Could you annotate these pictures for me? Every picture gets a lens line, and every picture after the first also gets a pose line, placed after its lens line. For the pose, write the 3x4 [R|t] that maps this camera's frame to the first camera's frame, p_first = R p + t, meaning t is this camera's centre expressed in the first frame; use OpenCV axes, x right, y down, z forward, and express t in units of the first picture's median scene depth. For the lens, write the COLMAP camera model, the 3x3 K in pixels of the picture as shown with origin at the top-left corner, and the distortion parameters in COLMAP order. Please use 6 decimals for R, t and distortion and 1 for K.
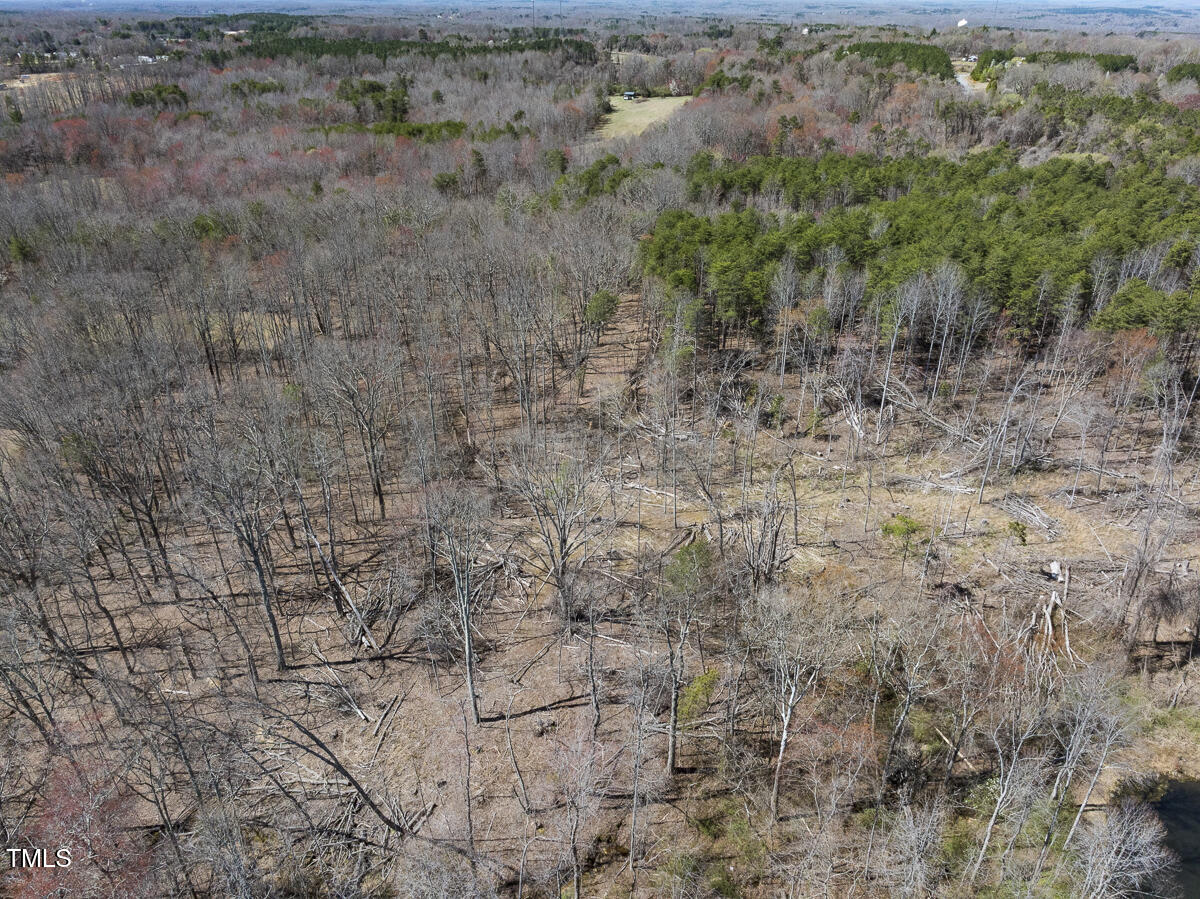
lens RADIAL K [[840.3, 0, 600.0], [0, 840.3, 449.5], [0, 0, 1]] dist [-0.042052, 0.028506]
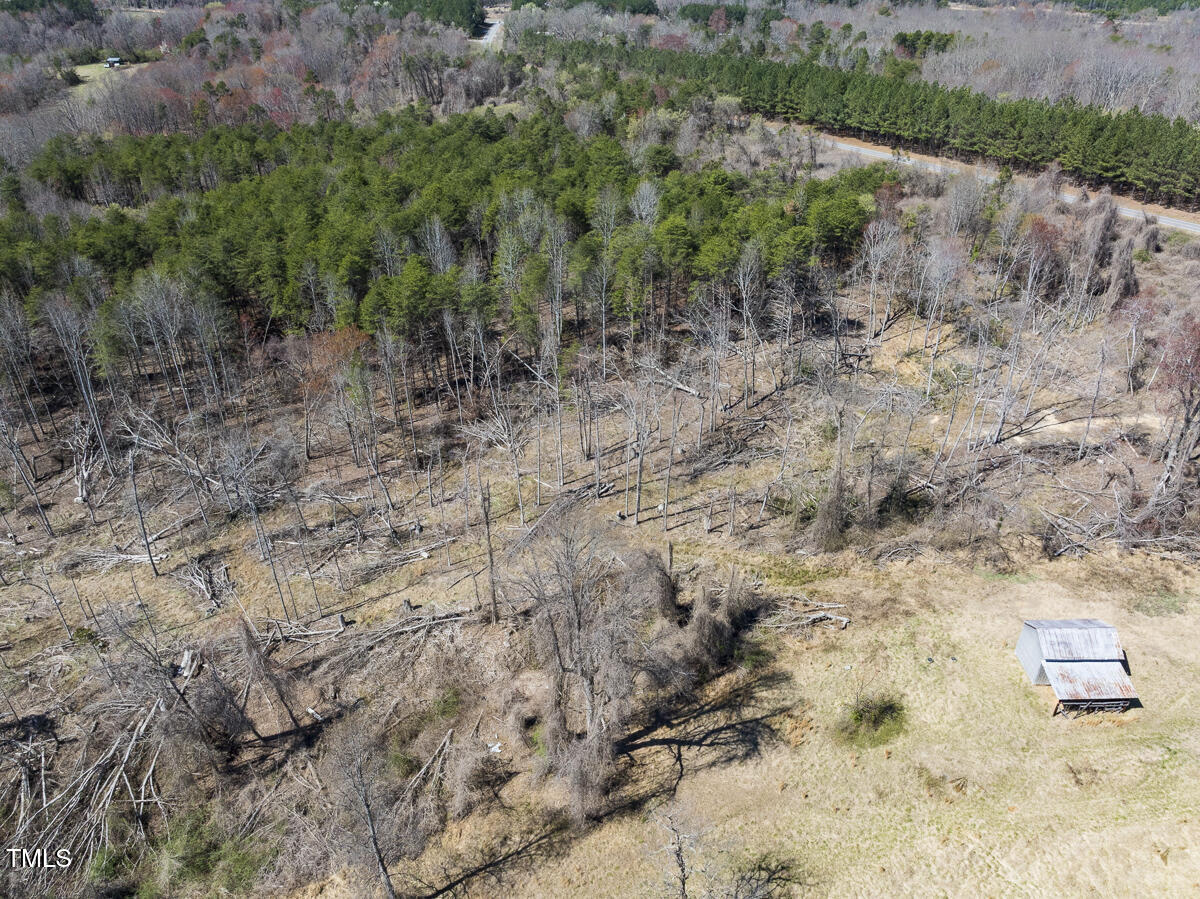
lens RADIAL K [[840.3, 0, 600.0], [0, 840.3, 449.5], [0, 0, 1]] dist [-0.042052, 0.028506]
pose [[0.929393, -0.190441, 0.316166, 0.231068], [0.174875, 0.981561, 0.077182, -0.016045], [-0.325035, -0.016443, 0.945559, 0.035278]]
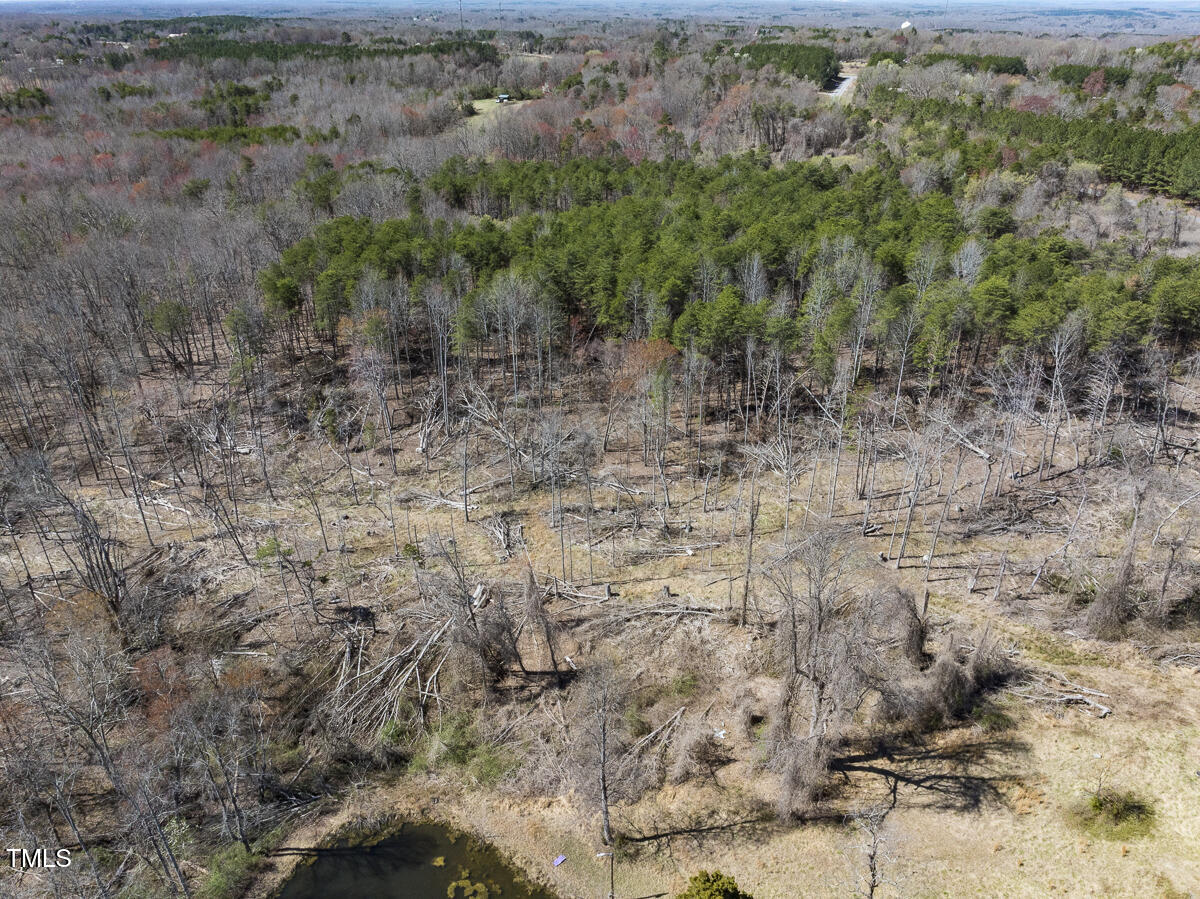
lens RADIAL K [[840.3, 0, 600.0], [0, 840.3, 449.5], [0, 0, 1]] dist [-0.042052, 0.028506]
pose [[0.999999, 0.000192, -0.001566, 0.225993], [-0.000195, 0.999998, -0.002077, -0.006194], [0.001566, 0.002077, 0.999997, 0.011490]]
